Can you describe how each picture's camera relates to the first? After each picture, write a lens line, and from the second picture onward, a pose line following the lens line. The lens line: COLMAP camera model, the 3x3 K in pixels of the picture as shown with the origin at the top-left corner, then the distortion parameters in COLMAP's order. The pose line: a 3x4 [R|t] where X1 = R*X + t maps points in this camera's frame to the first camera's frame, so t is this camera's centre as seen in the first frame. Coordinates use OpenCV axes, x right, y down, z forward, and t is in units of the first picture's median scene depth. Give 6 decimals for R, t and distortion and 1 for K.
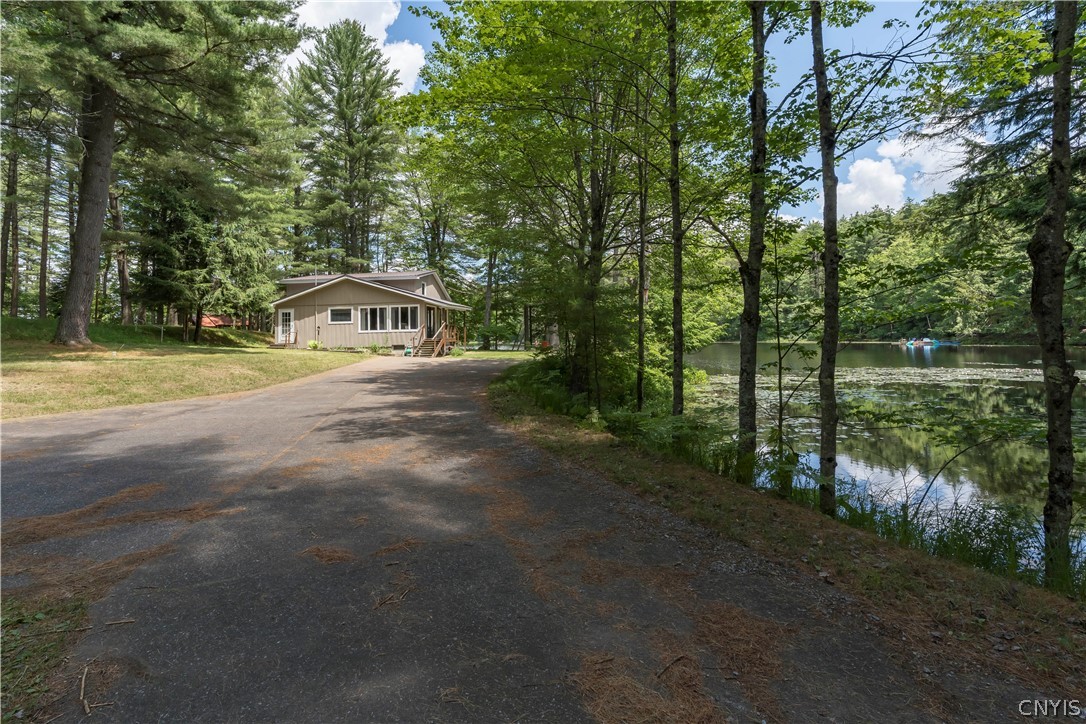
lens RADIAL K [[522.7, 0, 527.3], [0, 522.7, 307.8], [0, 0, 1]] dist [-0.004539, 0.002778]
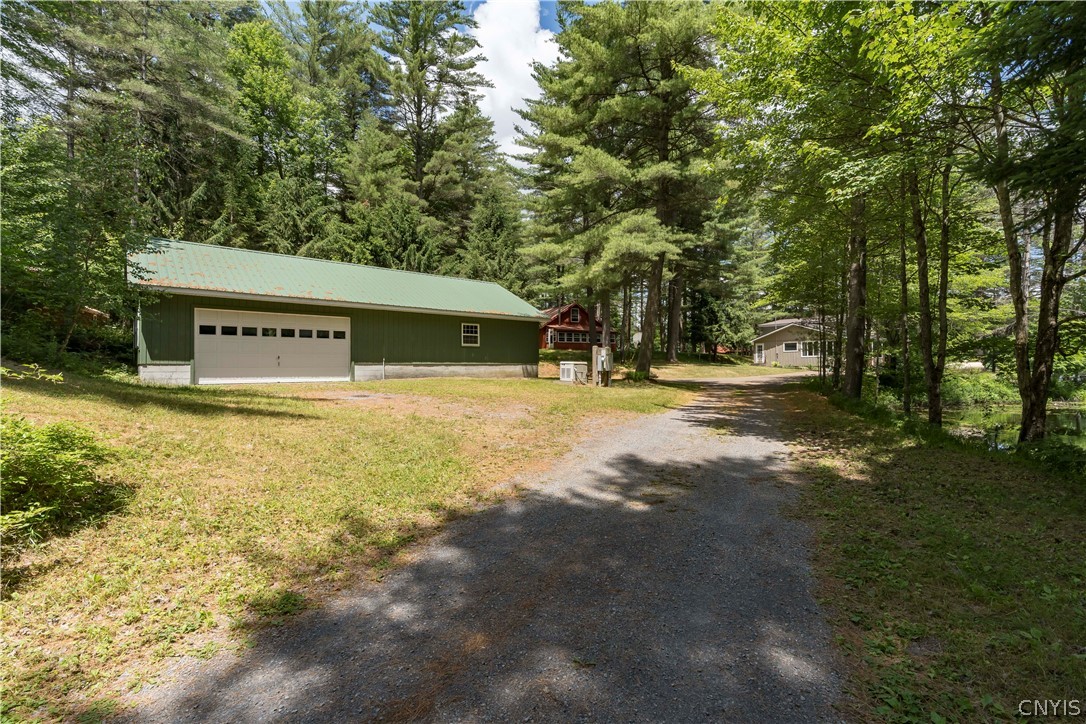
lens RADIAL K [[522.7, 0, 540.8], [0, 522.7, 358.9], [0, 0, 1]] dist [-0.004539, 0.002778]
pose [[0.632984, 0.008323, -0.774120, 0.442870], [0.030847, 0.998877, 0.035963, -0.032569], [0.773550, -0.046644, 0.632016, -0.696963]]
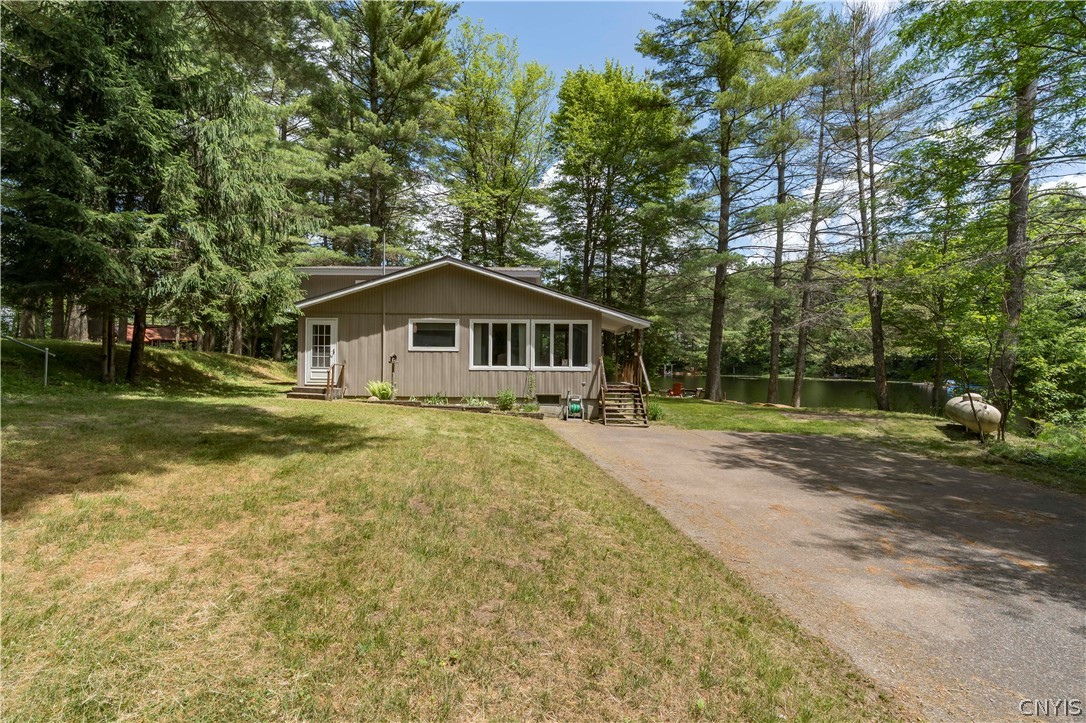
lens RADIAL K [[522.7, 0, 539.9], [0, 522.7, 358.4], [0, 0, 1]] dist [-0.004539, 0.002778]
pose [[0.991353, 0.033768, 0.126801, -0.324699], [-0.040157, 0.998031, 0.048178, 0.008792], [-0.124925, -0.052854, 0.990757, 0.481605]]
